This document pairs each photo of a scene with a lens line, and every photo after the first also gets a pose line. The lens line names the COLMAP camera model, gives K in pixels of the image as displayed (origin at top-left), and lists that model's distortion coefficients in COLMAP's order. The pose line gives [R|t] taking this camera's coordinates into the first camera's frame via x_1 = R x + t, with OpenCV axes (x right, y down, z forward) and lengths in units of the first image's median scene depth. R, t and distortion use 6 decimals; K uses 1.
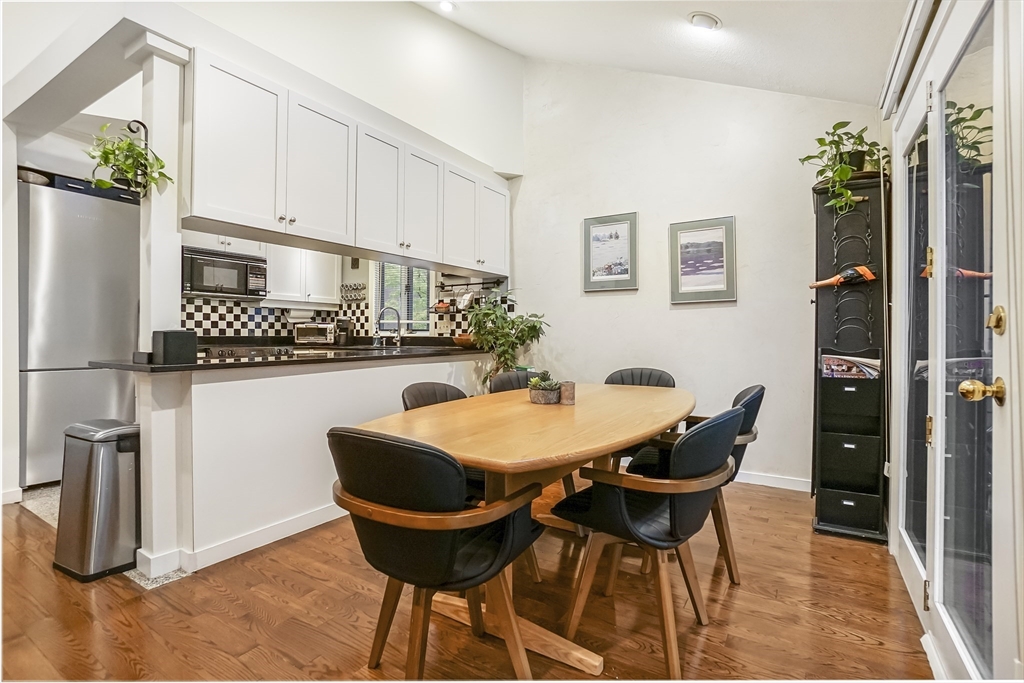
lens RADIAL K [[475.5, 0, 510.8], [0, 475.5, 343.0], [0, 0, 1]] dist [-0.034095, 0.000627]
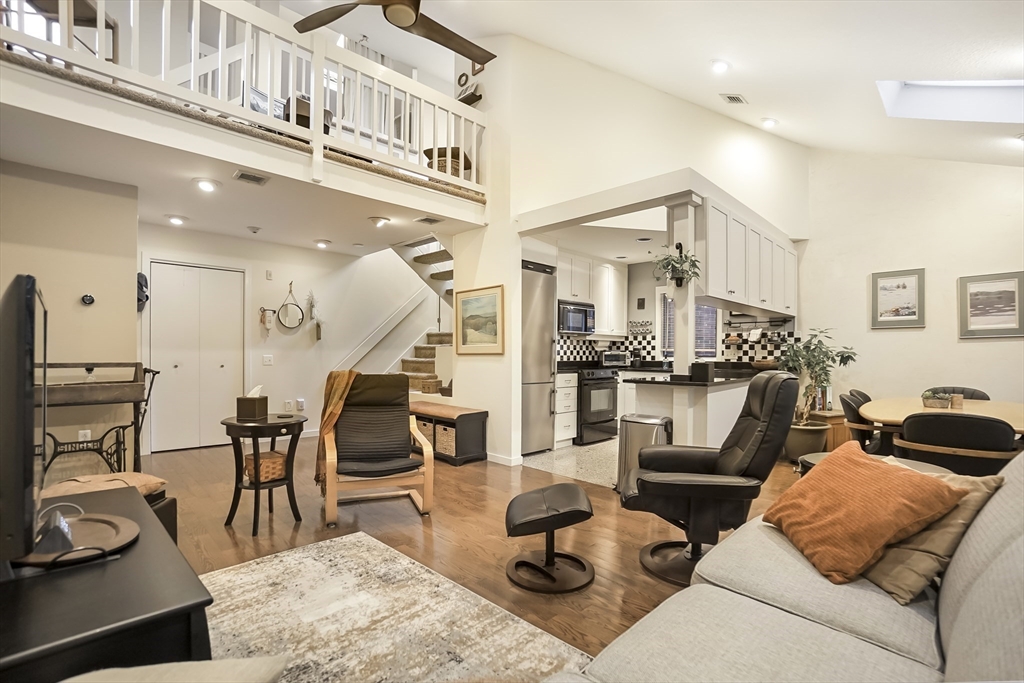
lens RADIAL K [[458.3, 0, 513.8], [0, 458.3, 364.4], [0, 0, 1]] dist [-0.035691, 0.013589]
pose [[0.977588, 0.002896, -0.210506, -0.467642], [-0.001595, 0.999979, 0.006349, -0.012758], [0.210520, -0.005871, 0.977572, -0.364438]]
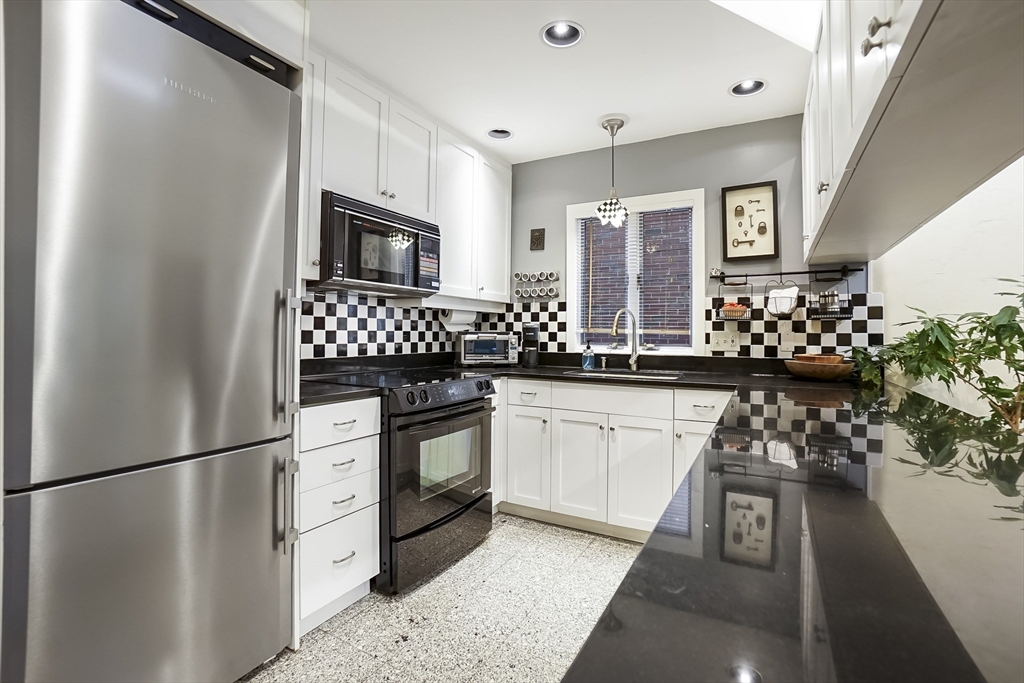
lens RADIAL K [[458.3, 0, 510.9], [0, 458.3, 344.9], [0, 0, 1]] dist [-0.035691, 0.013589]
pose [[0.998799, 0.001287, 0.048988, -0.456746], [-0.001693, 0.999965, 0.008243, -0.033719], [-0.048976, -0.008316, 0.998765, 0.414818]]
